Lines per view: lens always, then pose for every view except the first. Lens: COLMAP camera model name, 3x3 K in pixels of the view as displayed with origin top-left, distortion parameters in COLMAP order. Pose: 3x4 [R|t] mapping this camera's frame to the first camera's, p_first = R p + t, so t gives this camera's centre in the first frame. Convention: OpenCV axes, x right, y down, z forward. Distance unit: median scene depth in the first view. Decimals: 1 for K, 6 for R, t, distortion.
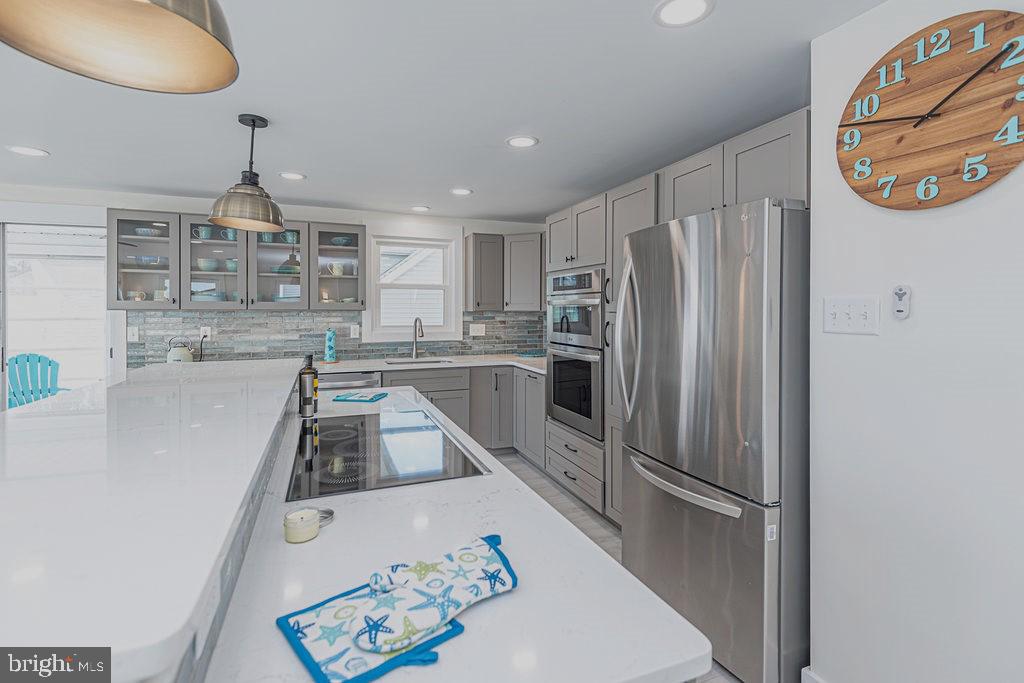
lens RADIAL K [[467.0, 0, 506.6], [0, 467.0, 314.4], [0, 0, 1]] dist [0.017802, -0.006304]
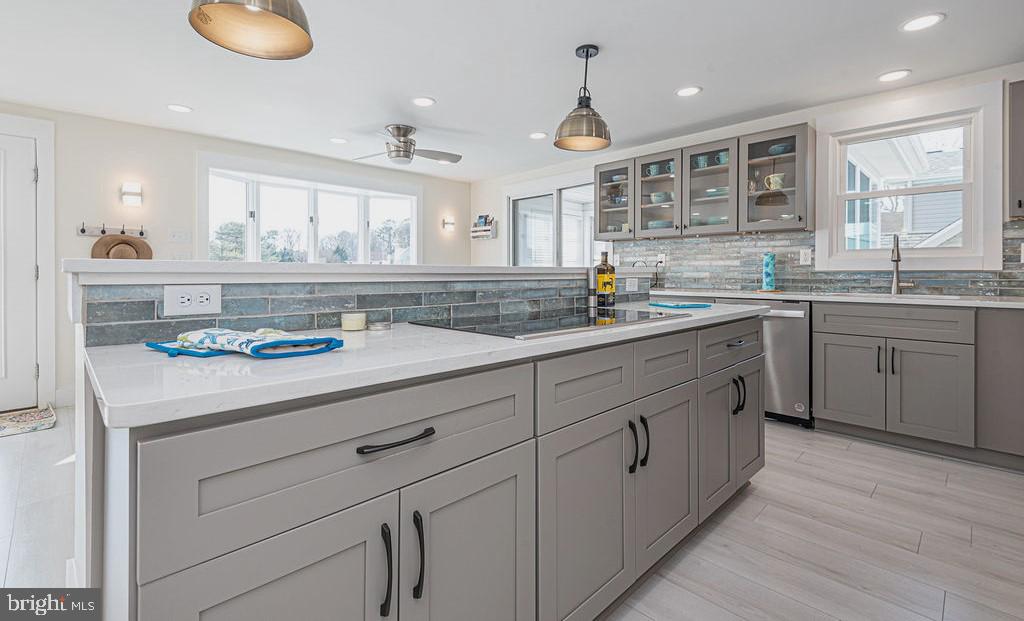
lens RADIAL K [[462.9, 0, 508.7], [0, 462.9, 277.0], [0, 0, 1]] dist [0.004282, -0.005695]
pose [[0.383780, 0.009018, -0.923381, 0.250618], [-0.005397, 0.999957, 0.007522, 0.075168], [0.923409, 0.002096, 0.383812, 0.225391]]
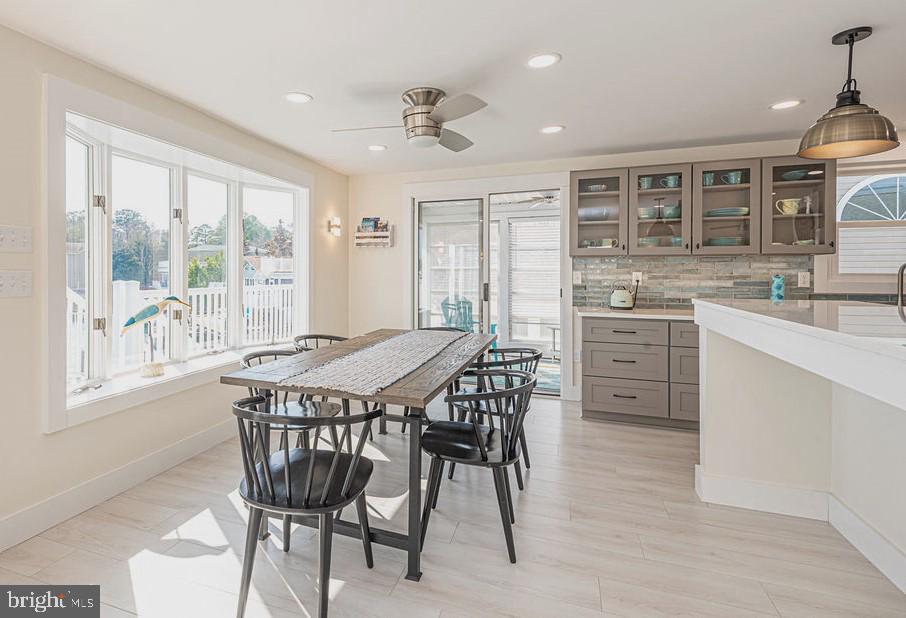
lens RADIAL K [[454.7, 0, 386.9], [0, 454.7, 270.8], [0, 0, 1]] dist [0.011327, -0.009792]
pose [[0.733635, -0.000729, -0.679543, -0.349150], [-0.005424, 0.999961, -0.006929, 0.033062], [0.679522, 0.008769, 0.733603, -0.146524]]
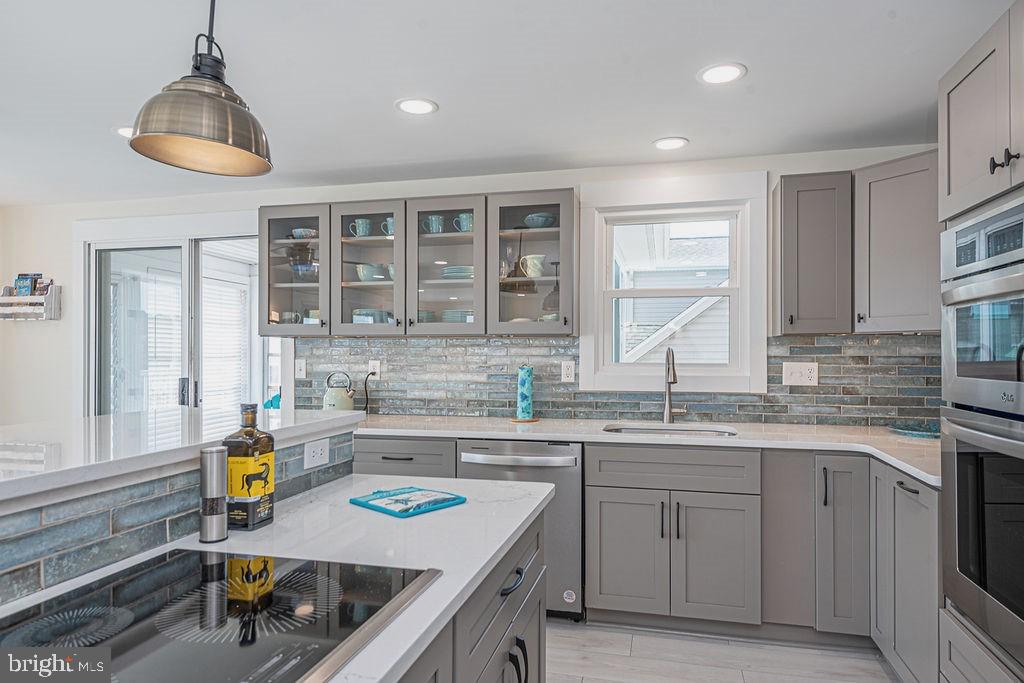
lens RADIAL K [[608.8, 0, 532.8], [0, 608.8, 350.7], [0, 0, 1]] dist [0.038122, -0.016197]
pose [[0.823551, -0.004477, -0.567225, 0.089702], [-0.004148, 0.999895, -0.013915, 0.022762], [0.567227, 0.013813, 0.823446, 0.362930]]
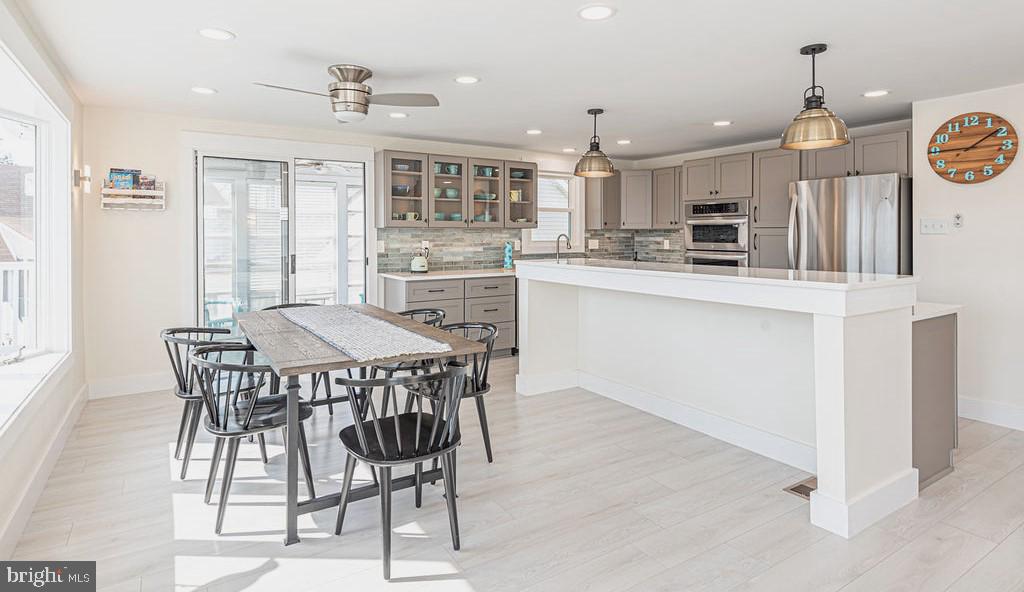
lens RADIAL K [[534.4, 0, 500.6], [0, 534.4, 242.1], [0, 0, 1]] dist [0.012209, -0.008909]
pose [[0.982883, -0.005375, 0.184153, -0.698991], [0.004288, 0.999971, 0.006300, 0.020586], [-0.184182, -0.005402, 0.982877, -0.454142]]
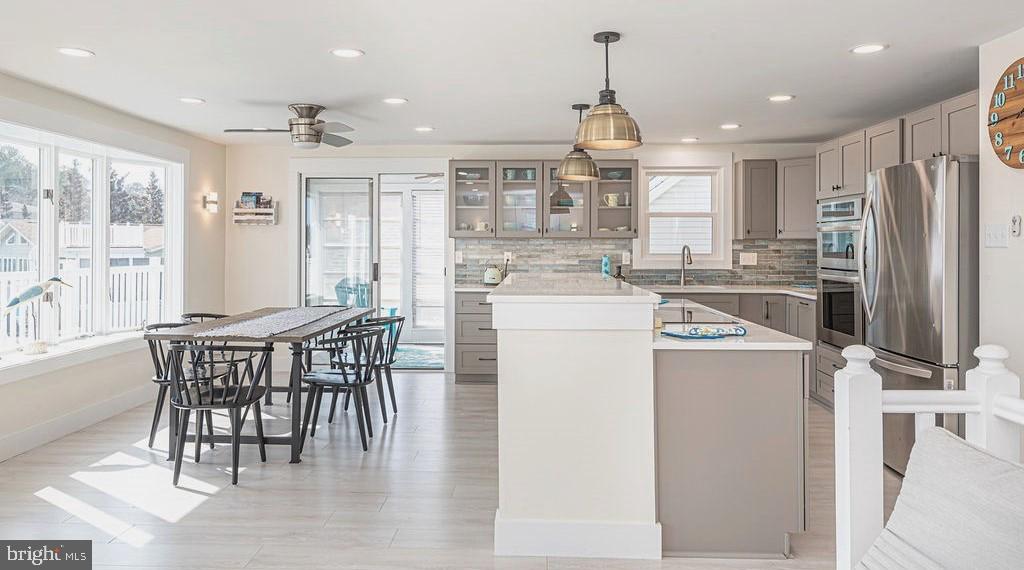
lens RADIAL K [[703.4, 0, 508.3], [0, 703.4, 243.7], [0, 0, 1]] dist [0.017209, -0.011443]
pose [[0.917189, 0.000132, -0.398452, 0.075197], [-0.004488, 0.999940, -0.010001, 0.022508], [0.398427, 0.010961, 0.917135, -0.638337]]
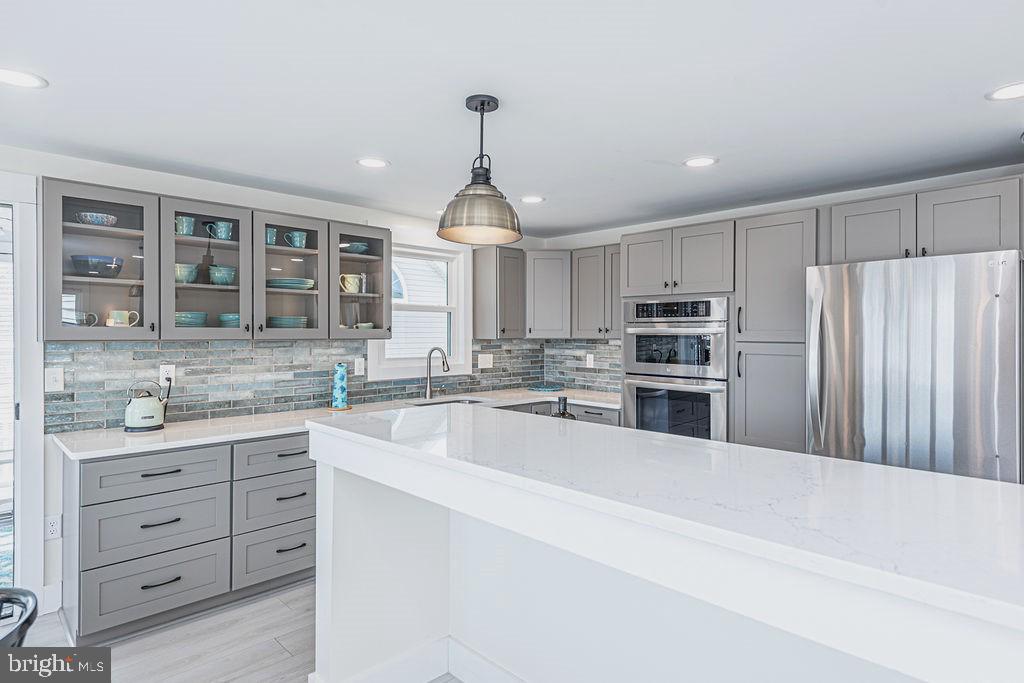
lens RADIAL K [[563.3, 0, 512.4], [0, 563.3, 335.2], [0, 0, 1]] dist [0.025642, -0.008384]
pose [[0.922509, -0.002388, 0.385968, -0.493881], [0.004341, 0.999982, -0.004189, -0.010688], [-0.385951, 0.005540, 0.922503, 0.062431]]
